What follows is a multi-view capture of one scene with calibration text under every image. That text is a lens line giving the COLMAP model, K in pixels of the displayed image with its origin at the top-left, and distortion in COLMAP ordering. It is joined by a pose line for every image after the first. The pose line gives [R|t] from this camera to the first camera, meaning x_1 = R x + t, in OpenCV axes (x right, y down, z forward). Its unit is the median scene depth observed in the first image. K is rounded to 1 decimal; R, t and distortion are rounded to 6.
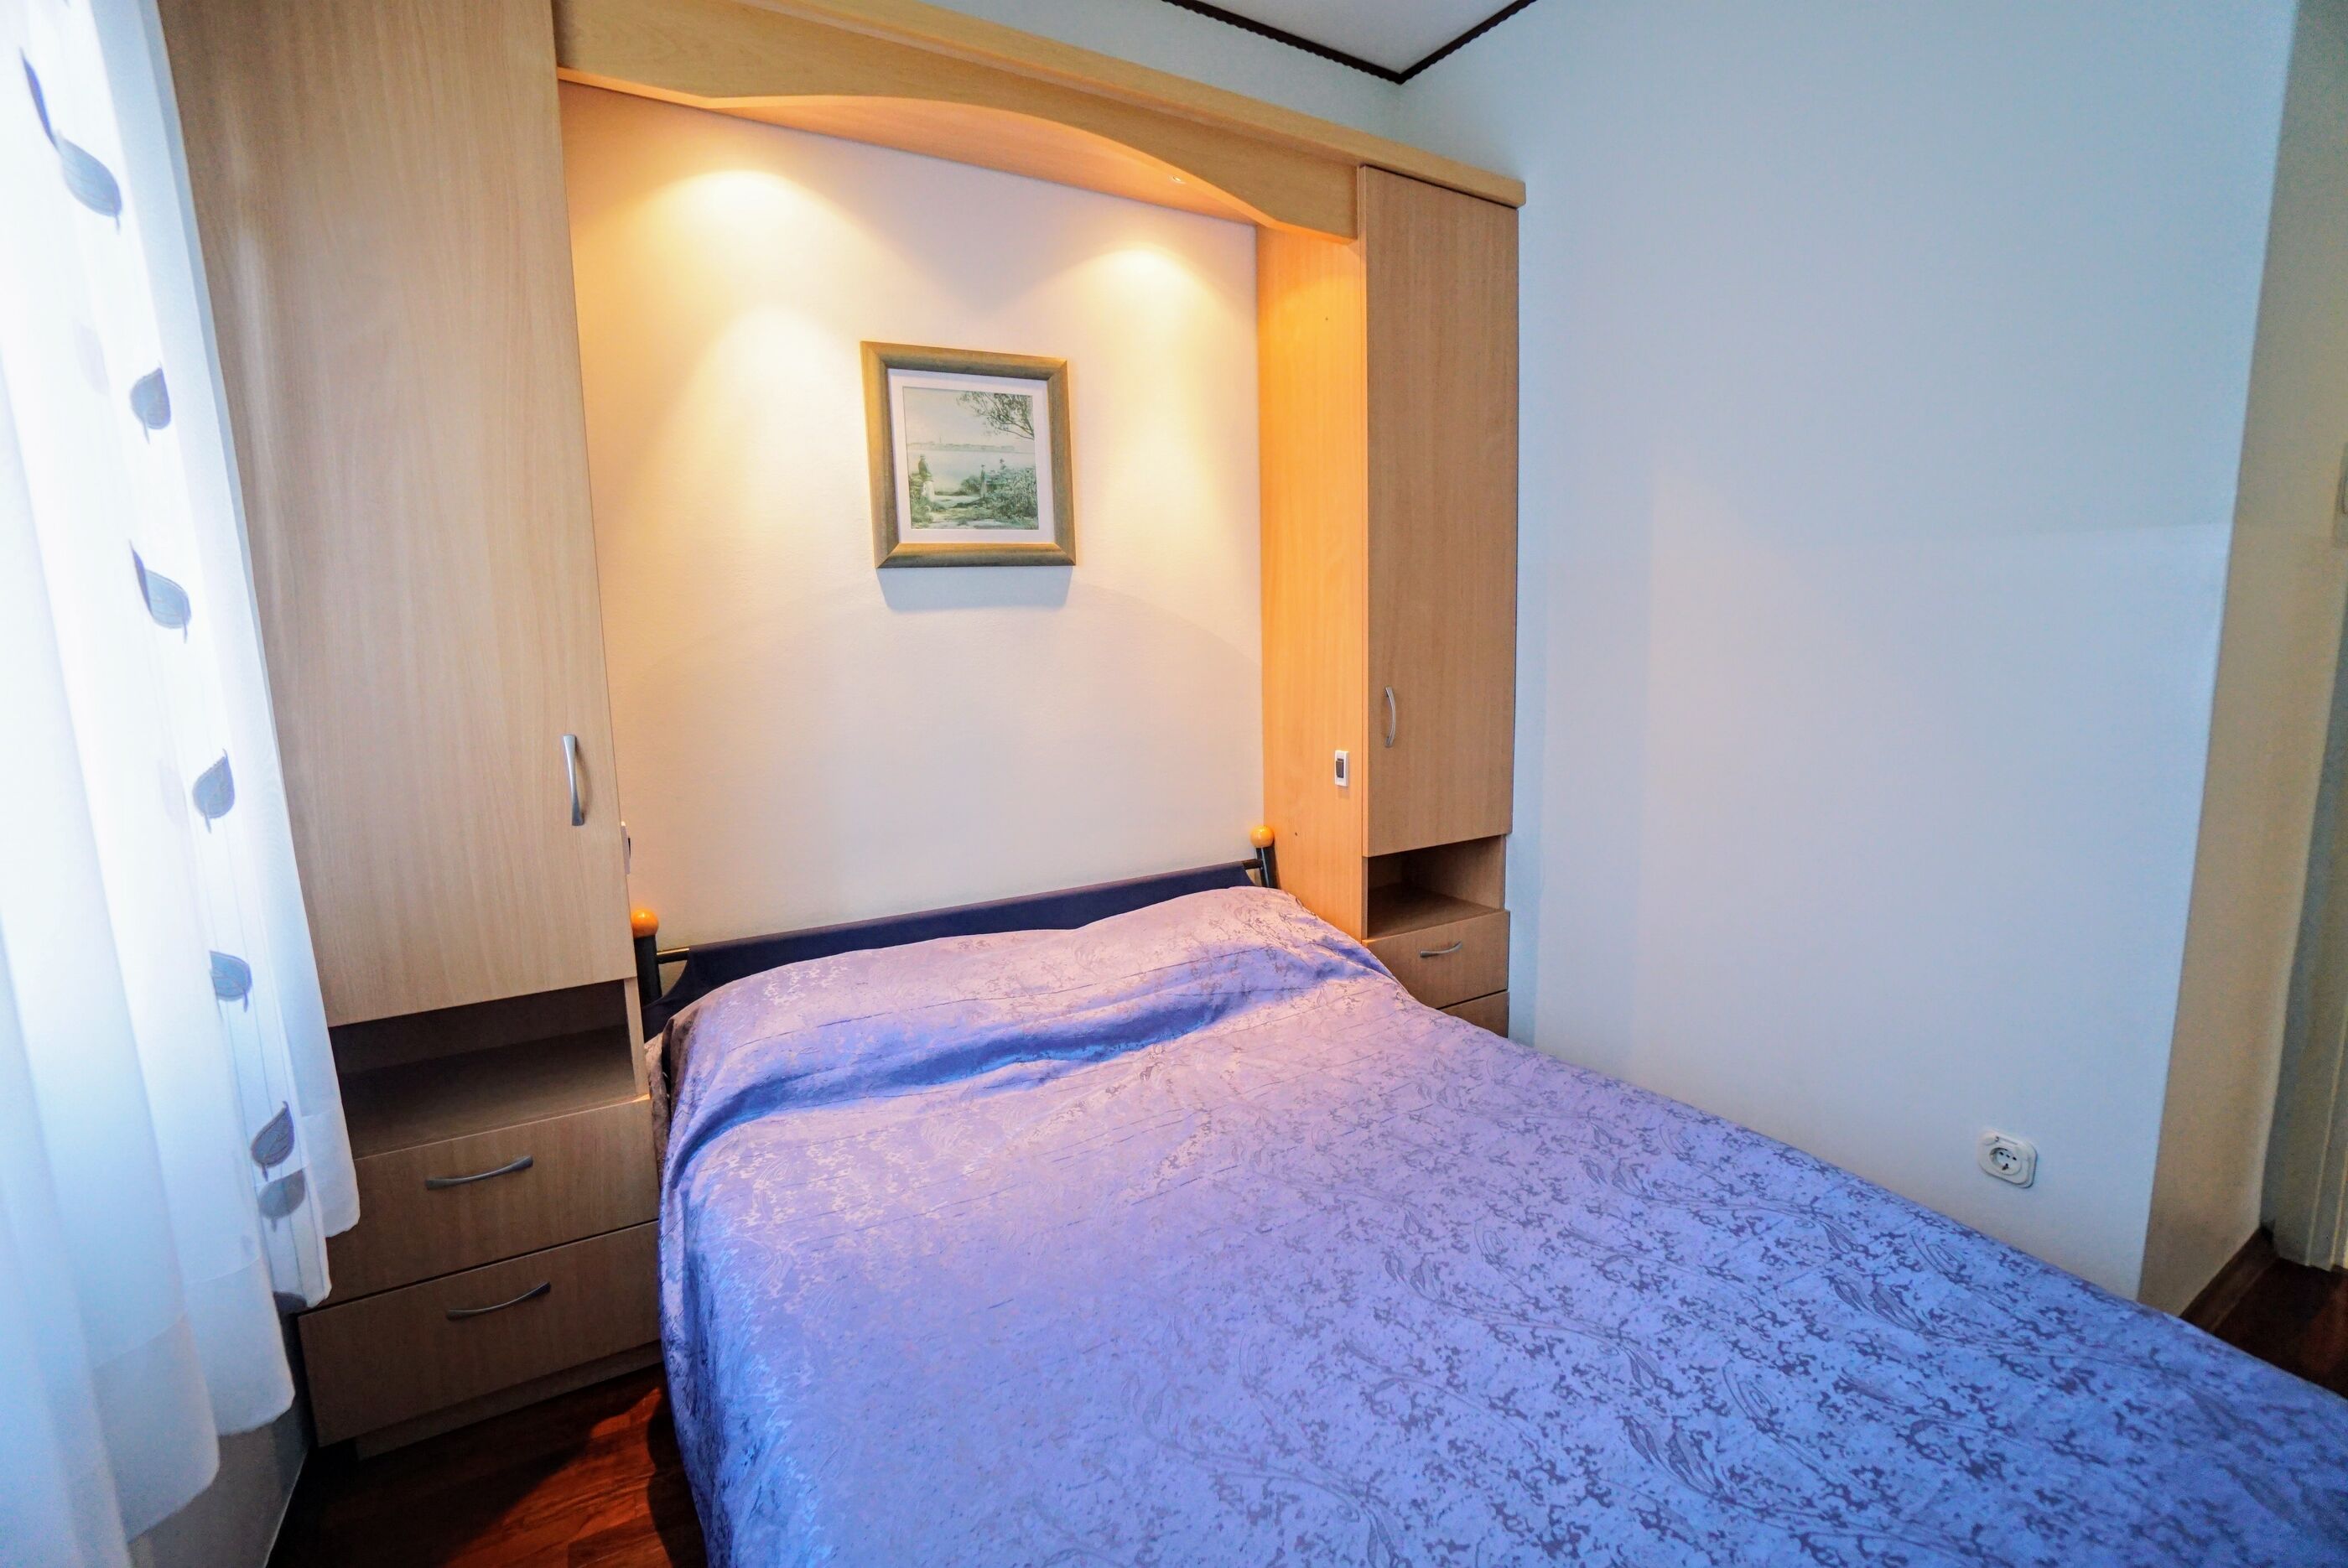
lens RADIAL K [[1035.0, 0, 1175.7], [0, 1035.0, 761.6], [0, 0, 1]] dist [-0.060980, 0.021425]
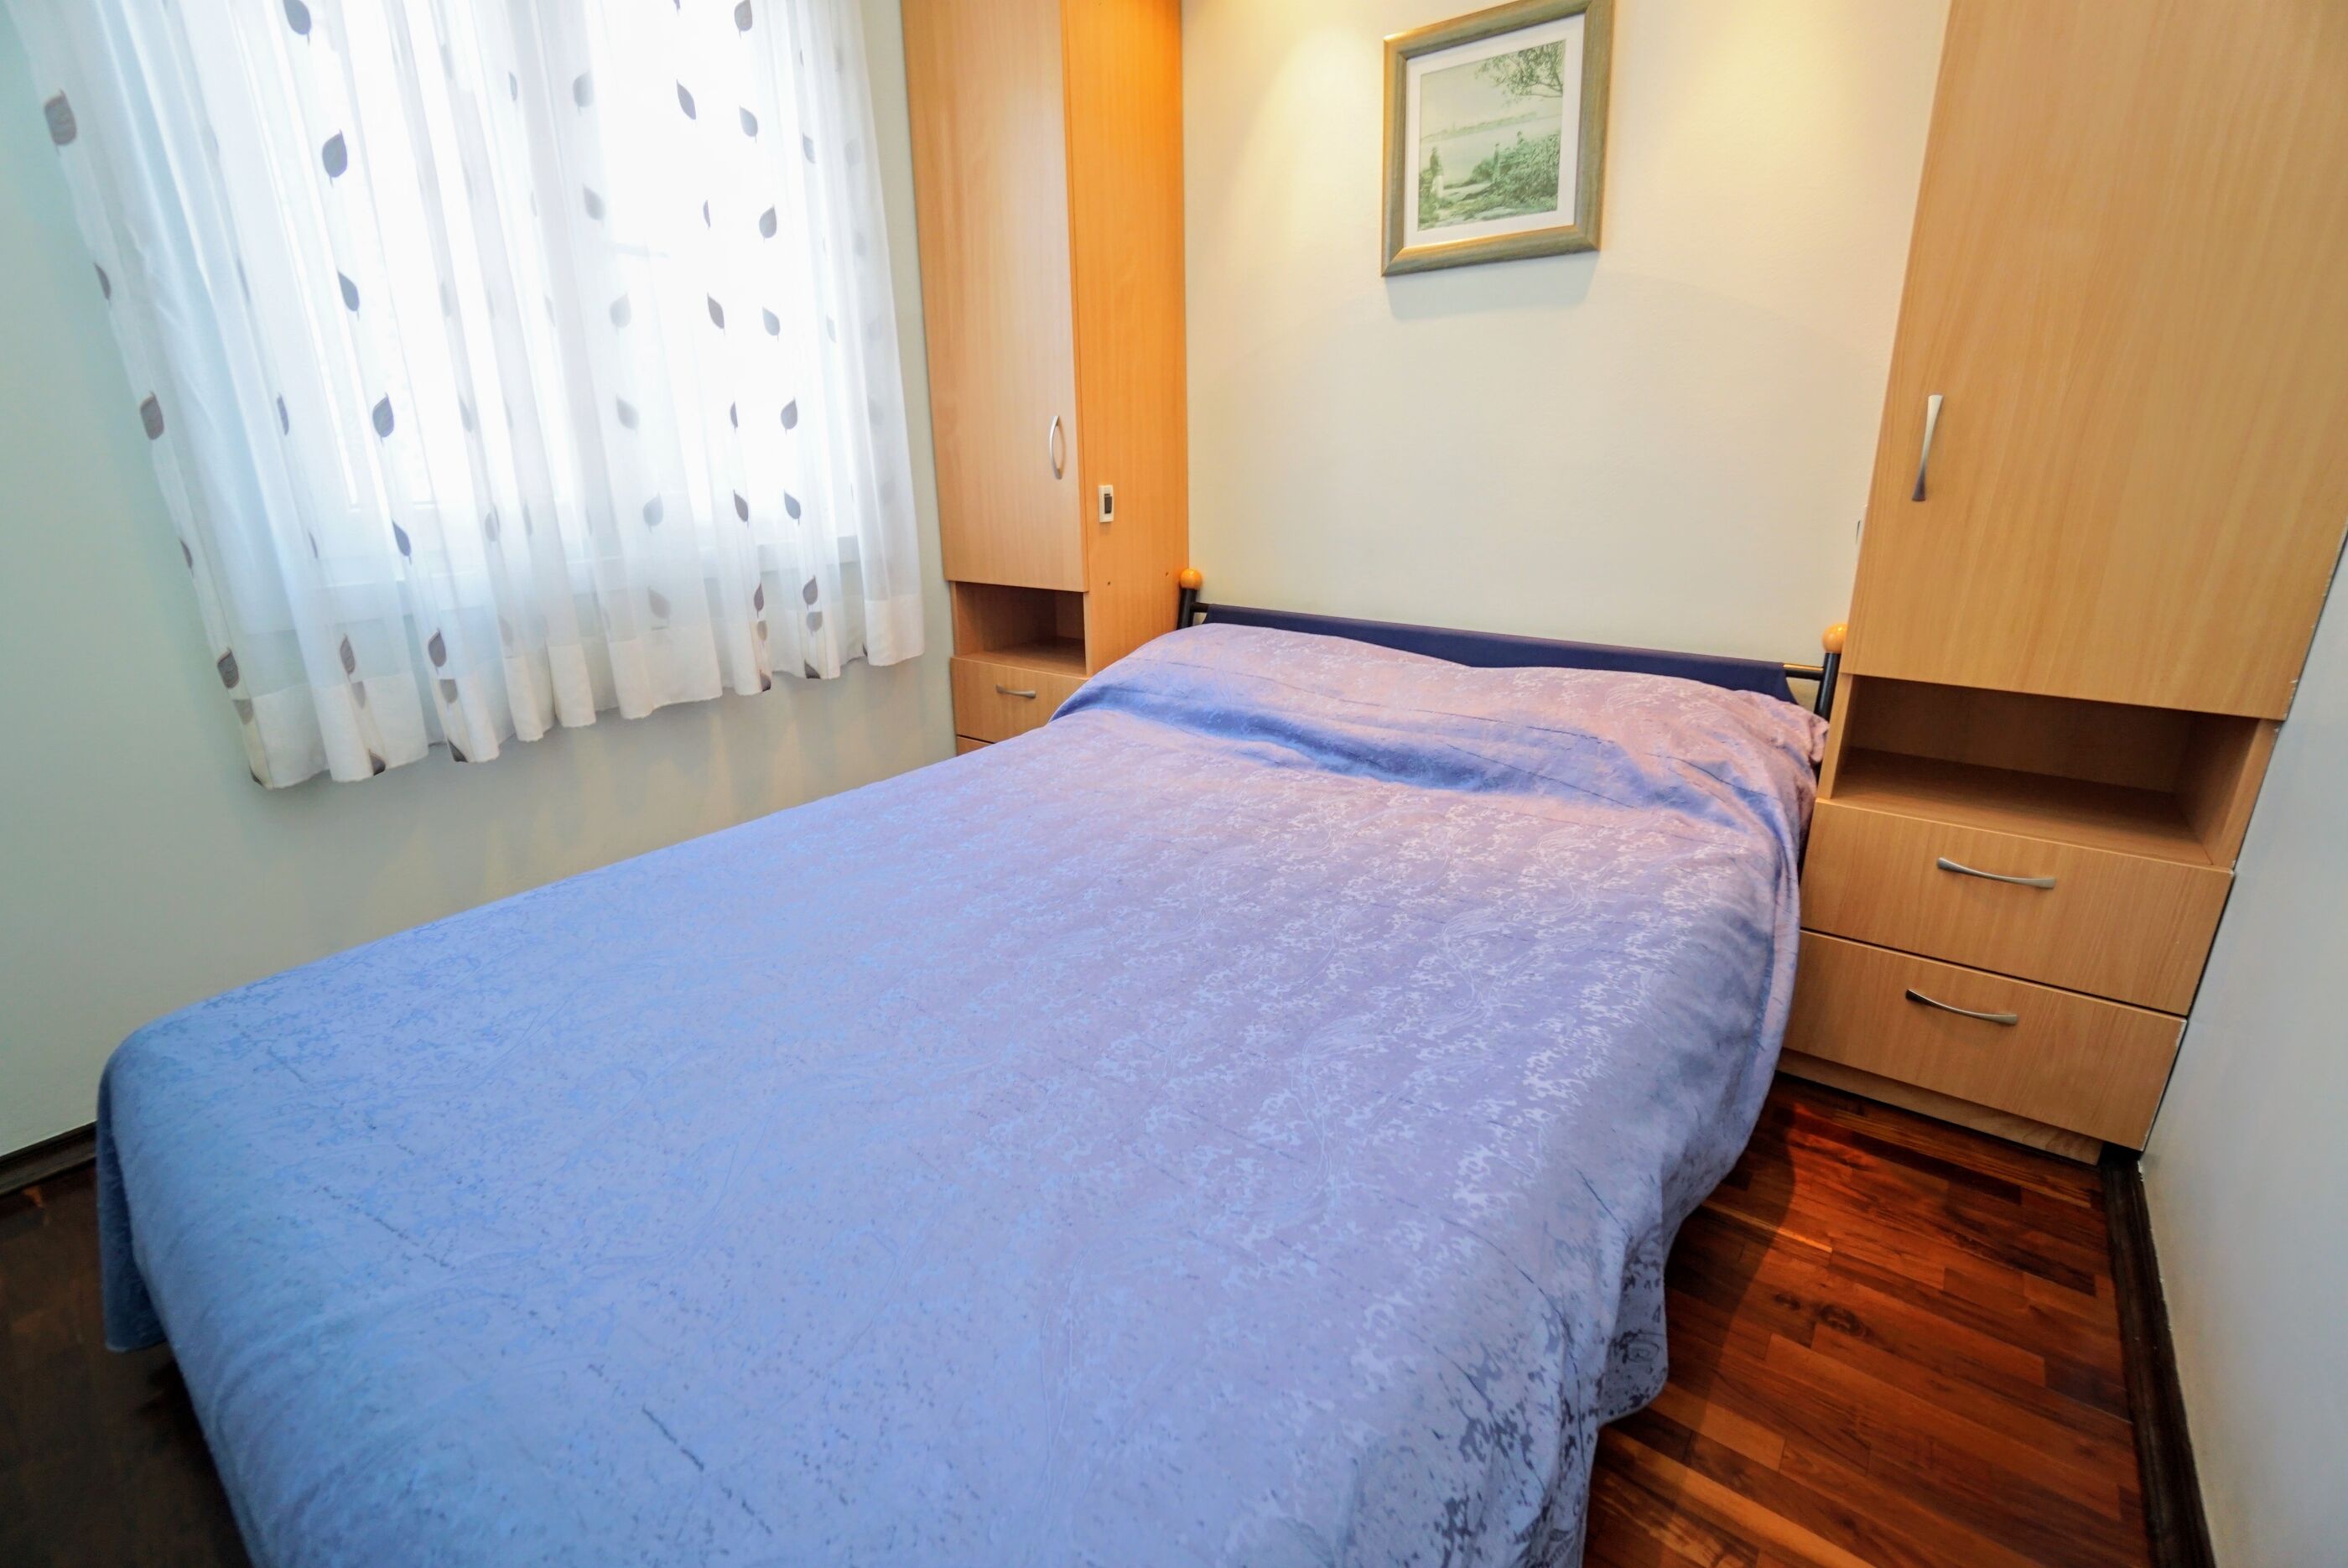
lens RADIAL K [[1035.0, 0, 1186.8], [0, 1035.0, 763.8], [0, 0, 1]] dist [-0.060980, 0.021425]
pose [[0.381983, 0.289475, -0.877663, 0.674983], [-0.113609, 0.957184, 0.266257, 0.028248], [0.917160, -0.001996, 0.398515, 0.417022]]
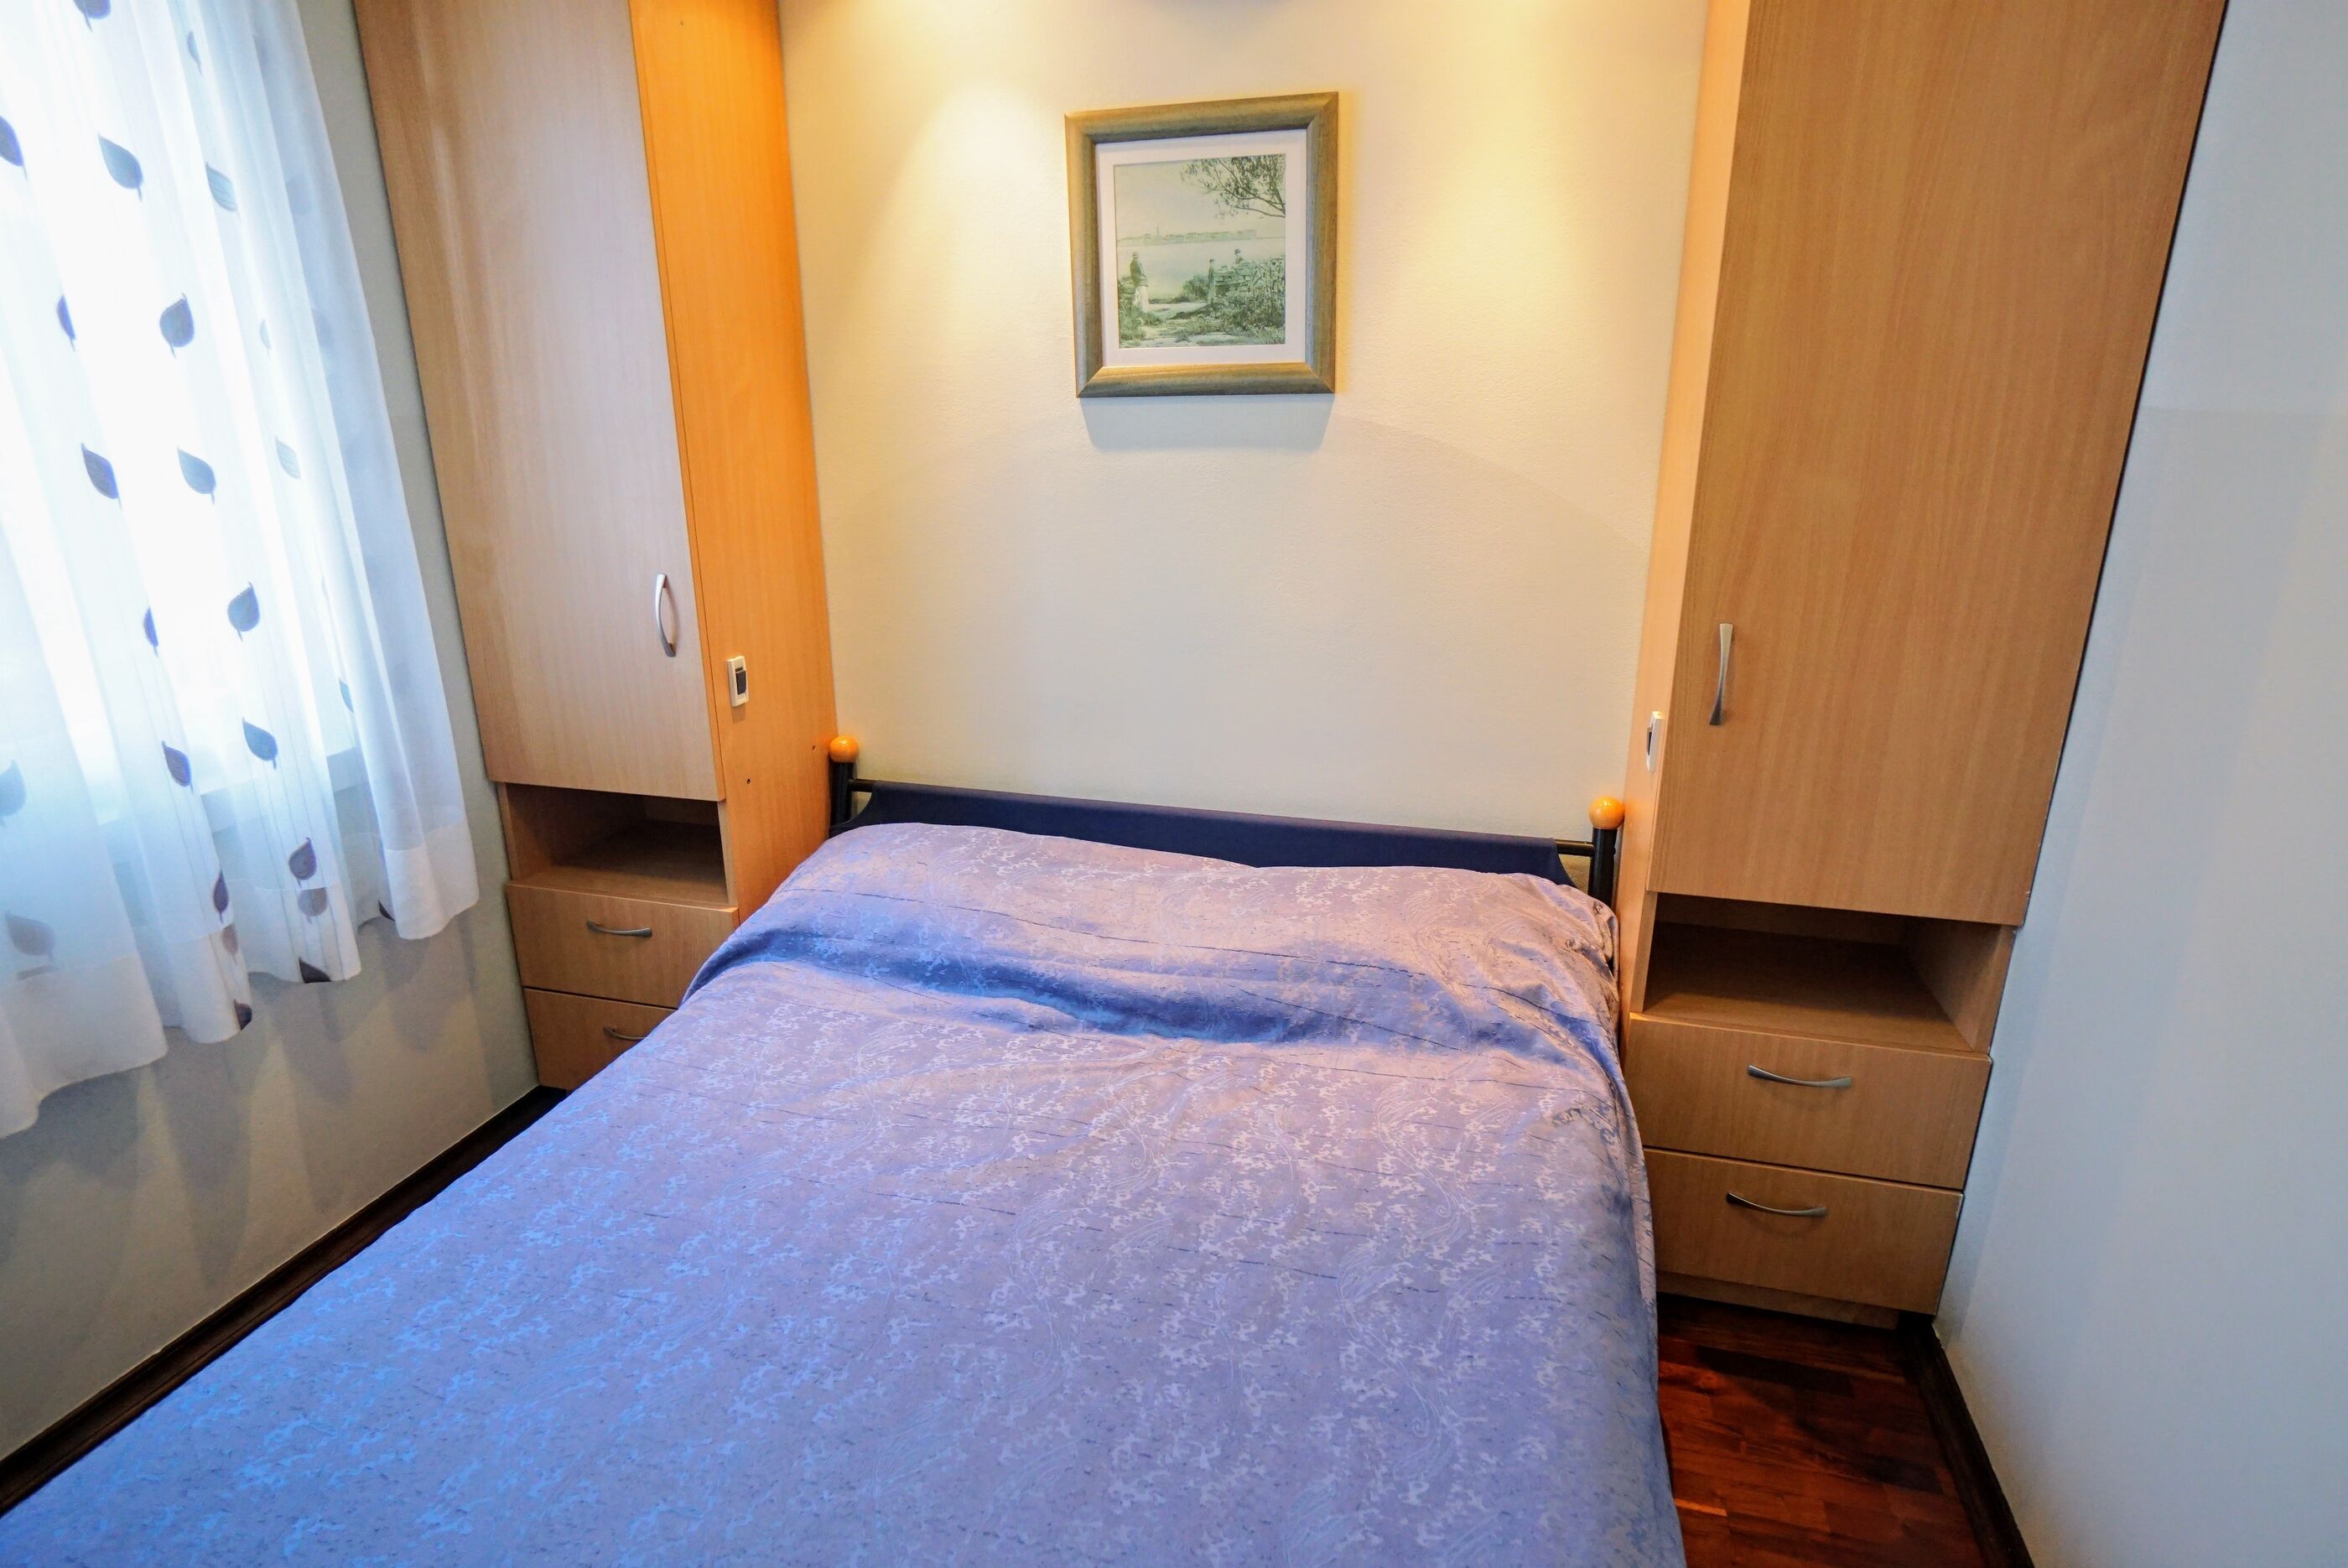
lens RADIAL K [[1231.2, 0, 1183.3], [0, 1231.2, 771.4], [0, 0, 1]] dist [-0.040756, 0.023587]
pose [[0.706752, 0.230527, -0.668849, 0.521288], [-0.107551, 0.969443, 0.220484, -0.122937], [0.699238, -0.083893, 0.709949, 0.320598]]
